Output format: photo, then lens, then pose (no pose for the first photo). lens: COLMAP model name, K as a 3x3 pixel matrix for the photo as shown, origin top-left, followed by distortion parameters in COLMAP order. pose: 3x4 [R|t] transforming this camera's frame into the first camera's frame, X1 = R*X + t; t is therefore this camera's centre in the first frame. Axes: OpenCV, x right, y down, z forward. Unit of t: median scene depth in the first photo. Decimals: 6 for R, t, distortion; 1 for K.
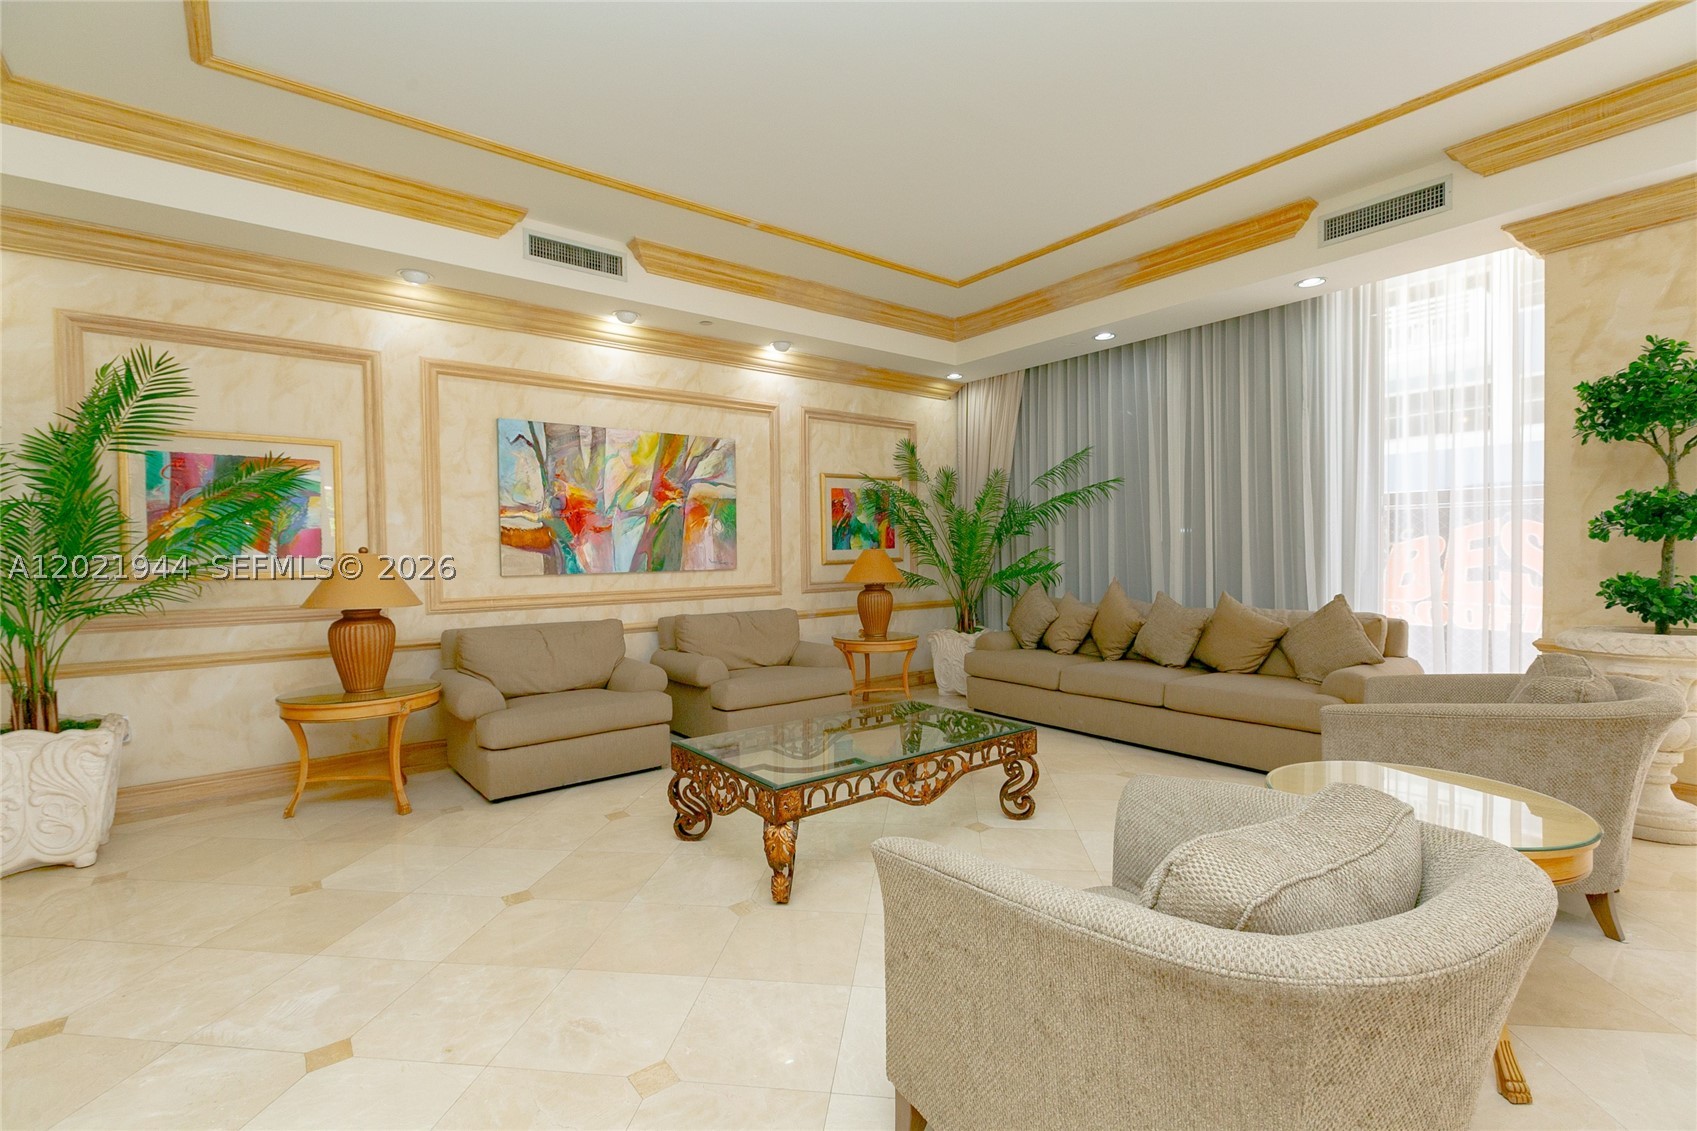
lens RADIAL K [[752.3, 0, 848.5], [0, 752.3, 565.5], [0, 0, 1]] dist [0.001844, -0.000070]
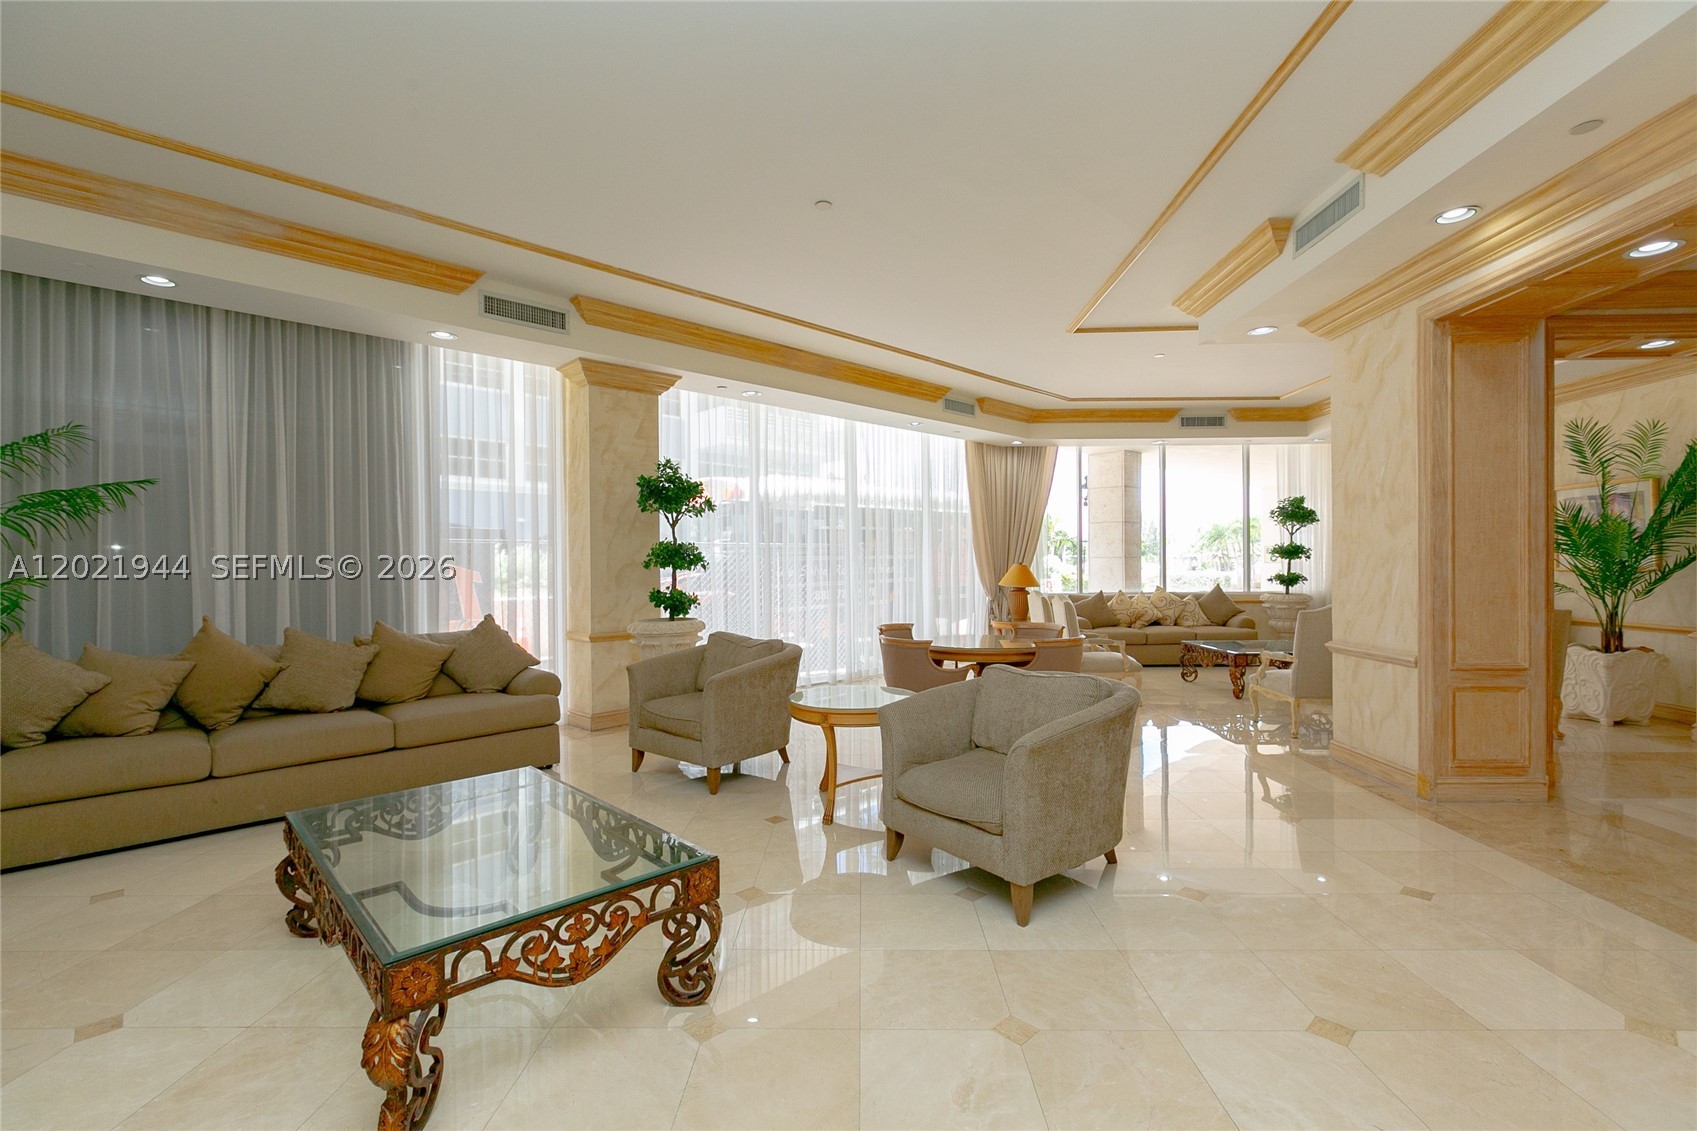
lens RADIAL K [[752.3, 0, 848.5], [0, 752.3, 565.5], [0, 0, 1]] dist [0.001844, -0.000070]
pose [[-0.107245, 0.014430, 0.994128, -0.545055], [0.030403, 0.999475, -0.011228, -0.007276], [-0.993768, 0.029020, -0.107627, 0.537296]]
